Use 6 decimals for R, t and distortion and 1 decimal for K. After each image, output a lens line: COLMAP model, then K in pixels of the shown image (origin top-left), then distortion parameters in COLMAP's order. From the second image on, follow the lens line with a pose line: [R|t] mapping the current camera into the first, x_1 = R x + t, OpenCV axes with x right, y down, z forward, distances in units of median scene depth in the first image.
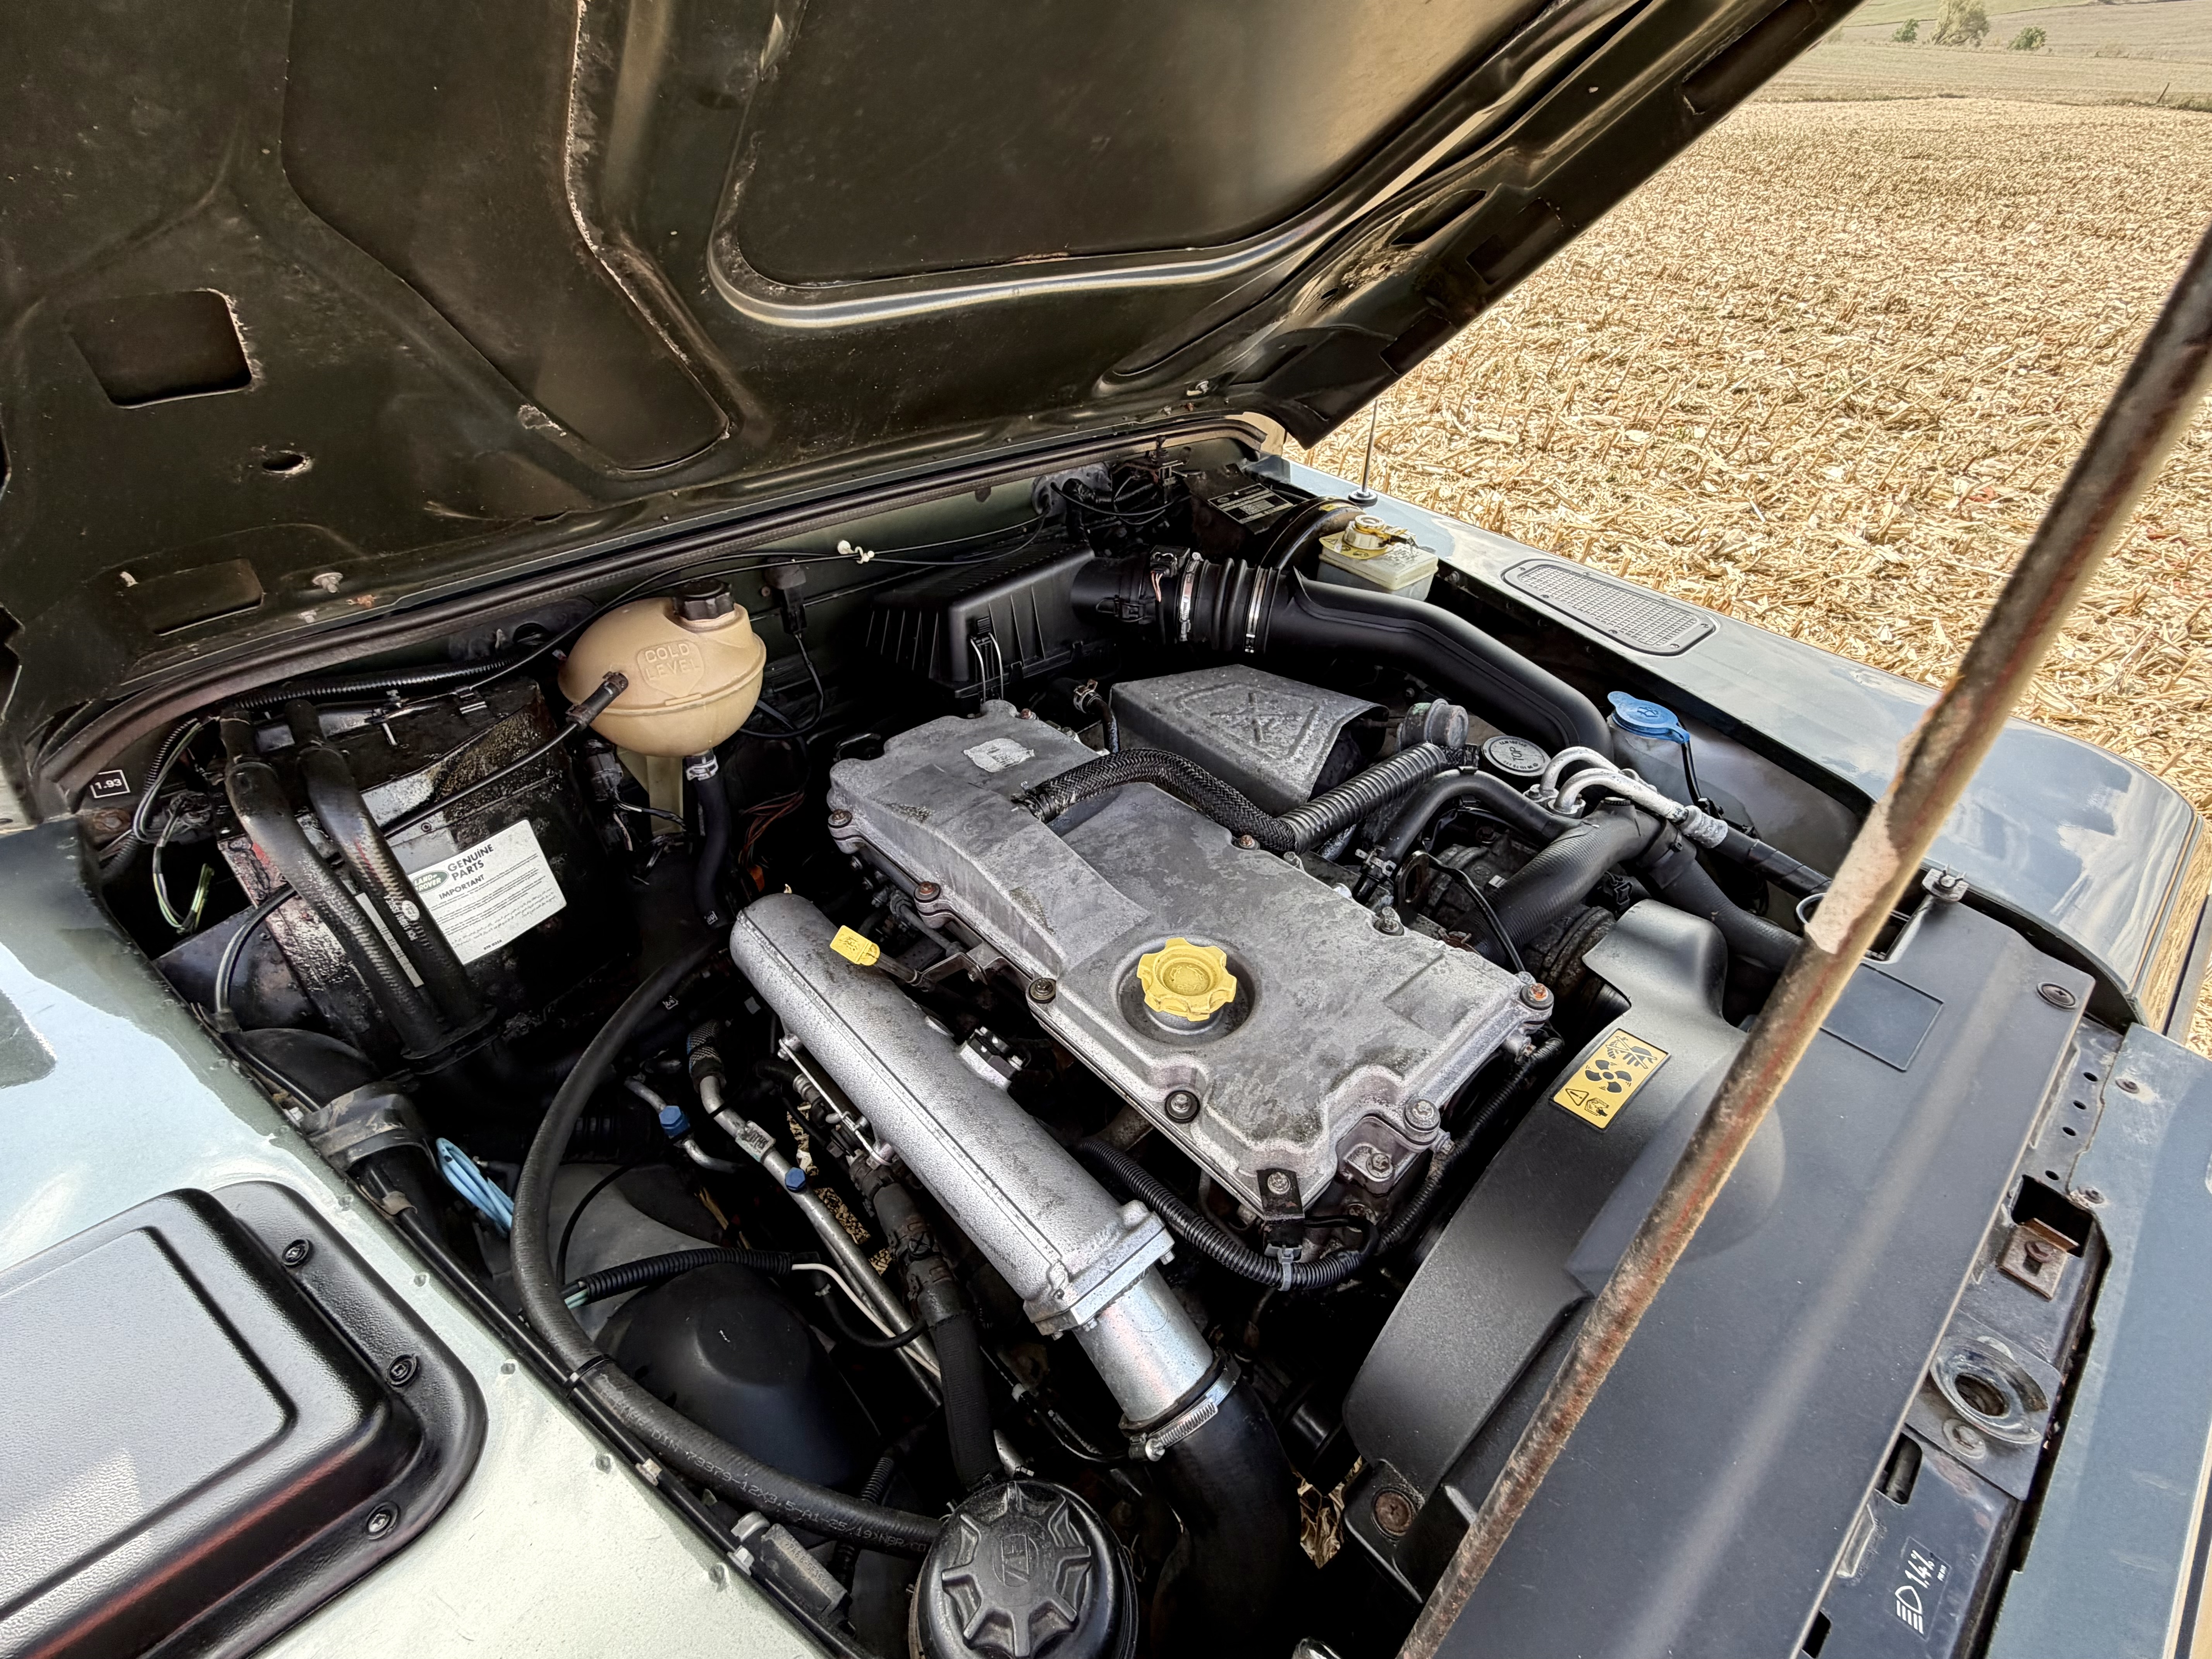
lens RADIAL K [[987.8, 0, 1090.3], [0, 987.8, 829.5], [0, 0, 1]] dist [-0.000048, -0.000613]
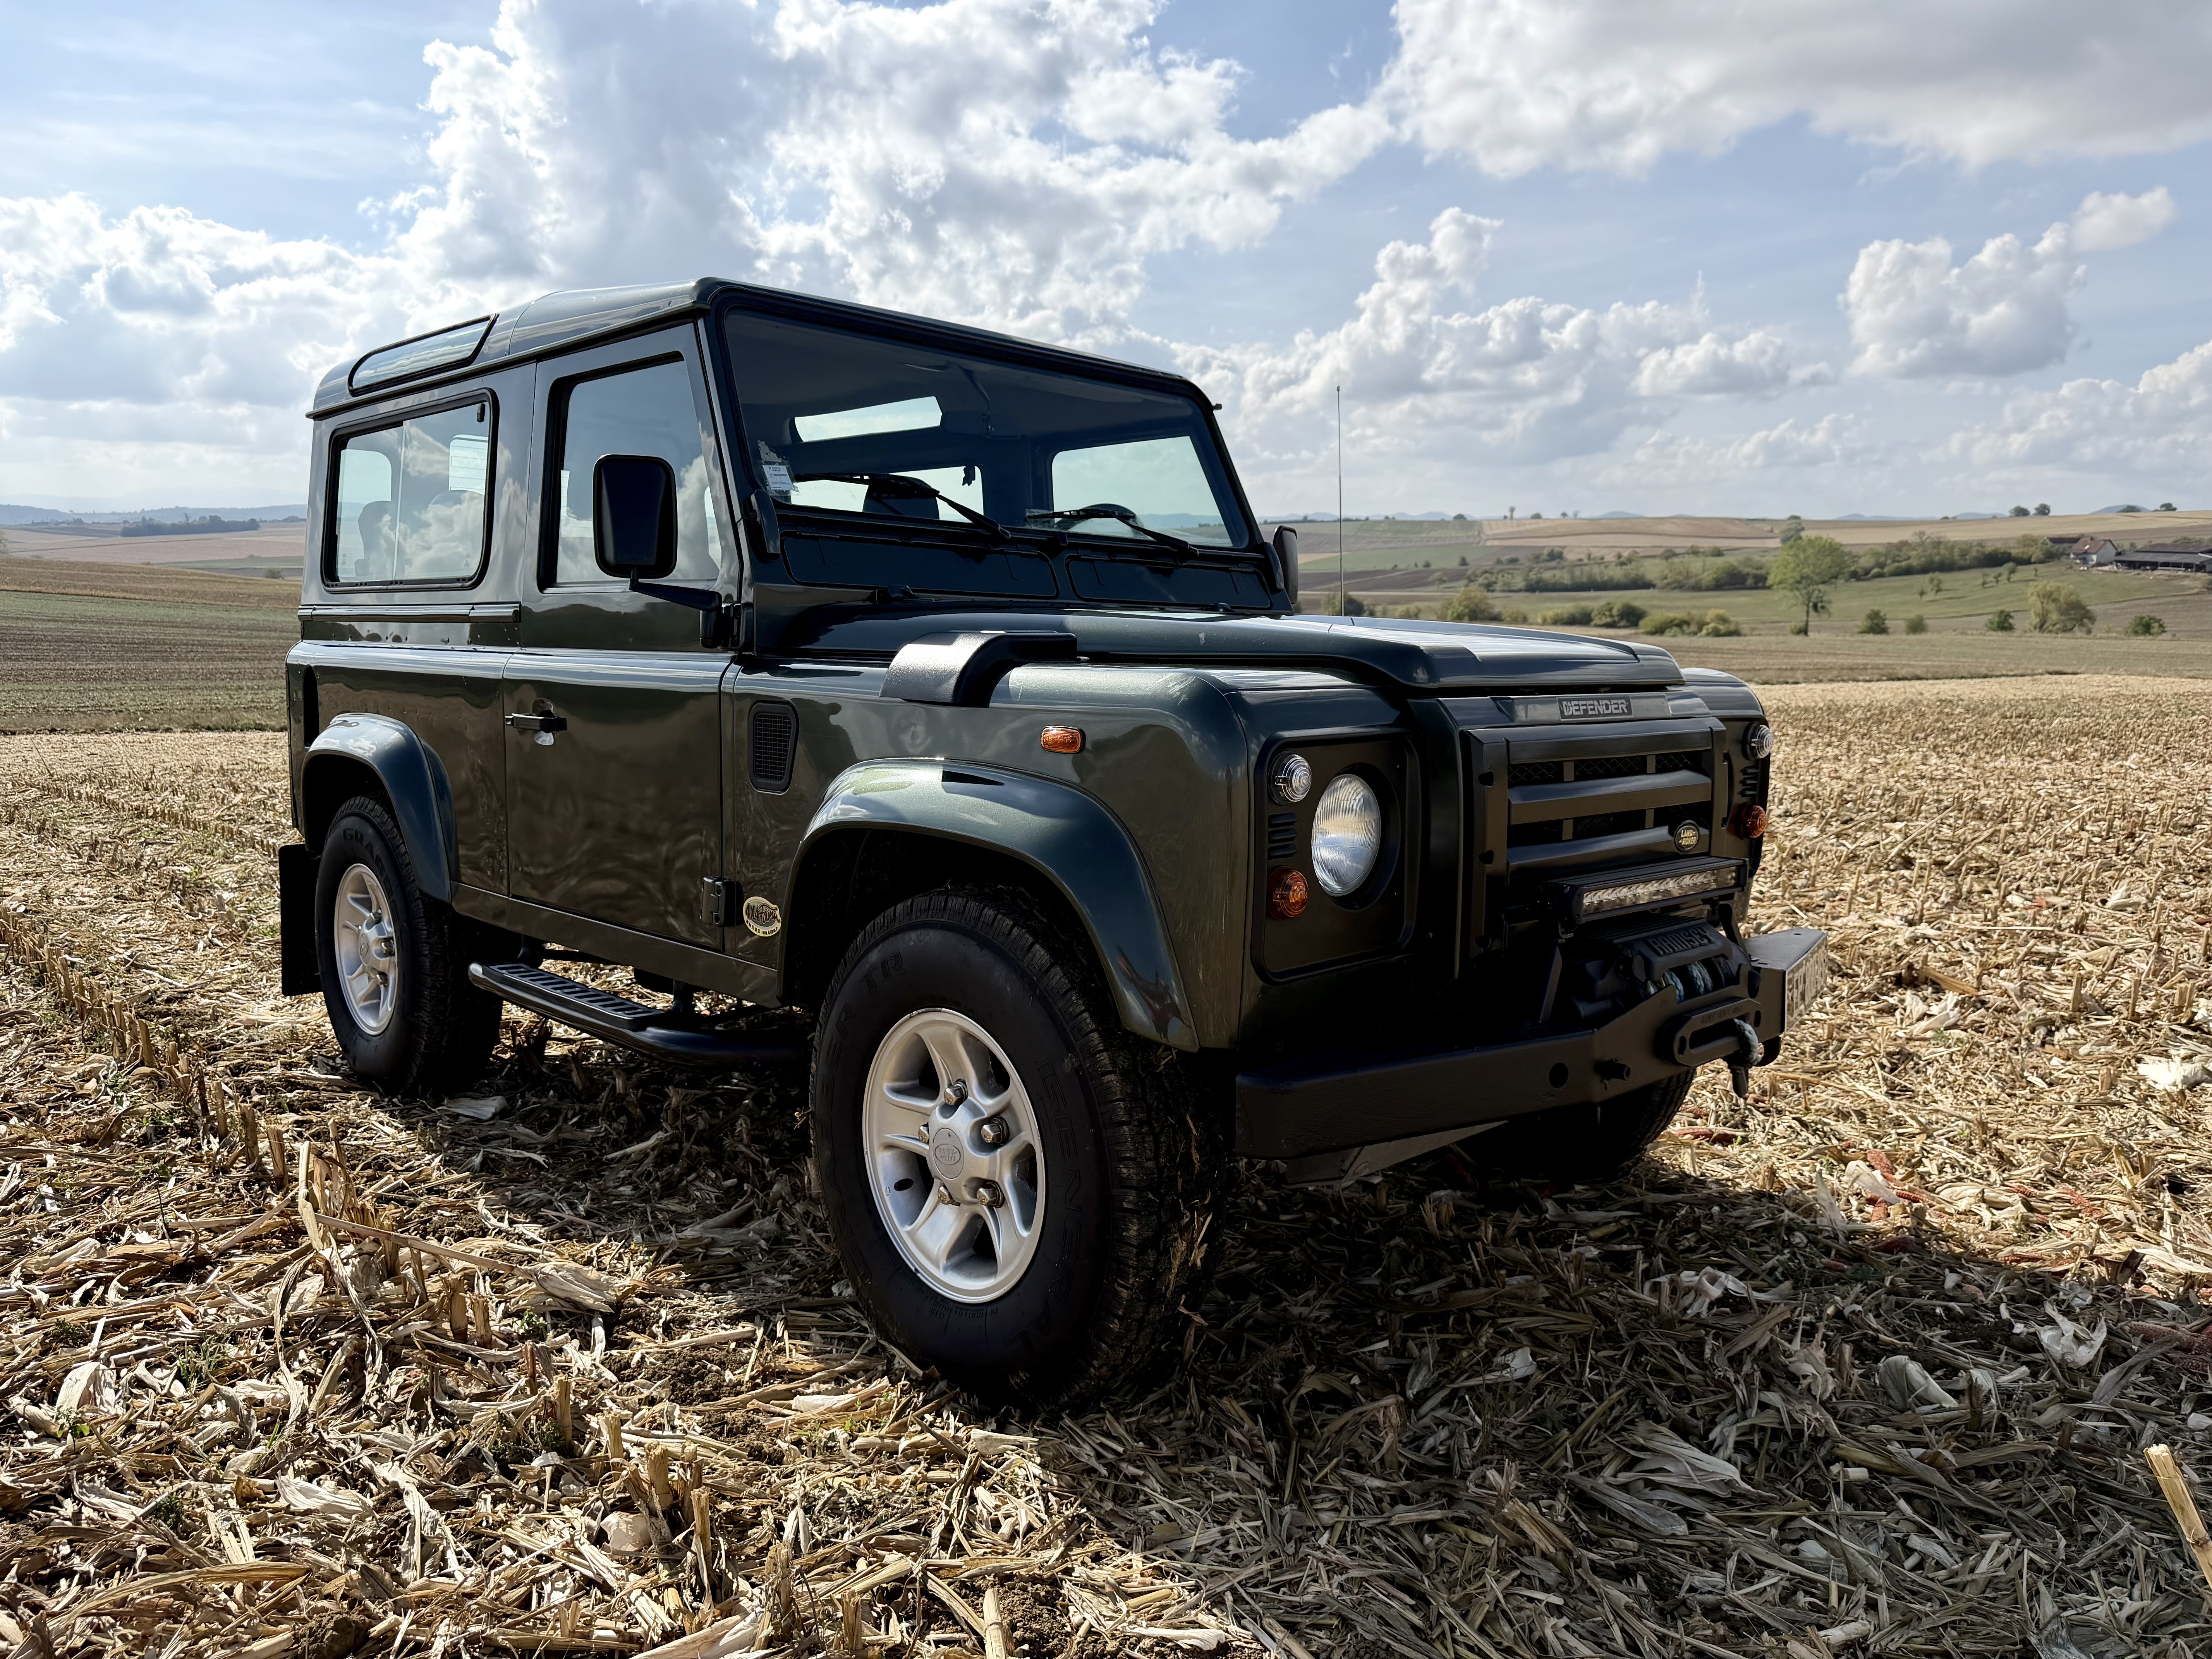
lens RADIAL K [[1562.4, 0, 1094.2], [0, 1562.4, 818.4], [0, 0, 1]] dist [0.036423, -0.044021]
pose [[0.998615, -0.022337, 0.047641, -0.064458], [0.044431, 0.842990, -0.536091, 0.303252], [-0.028187, 0.537465, 0.842815, -0.251002]]
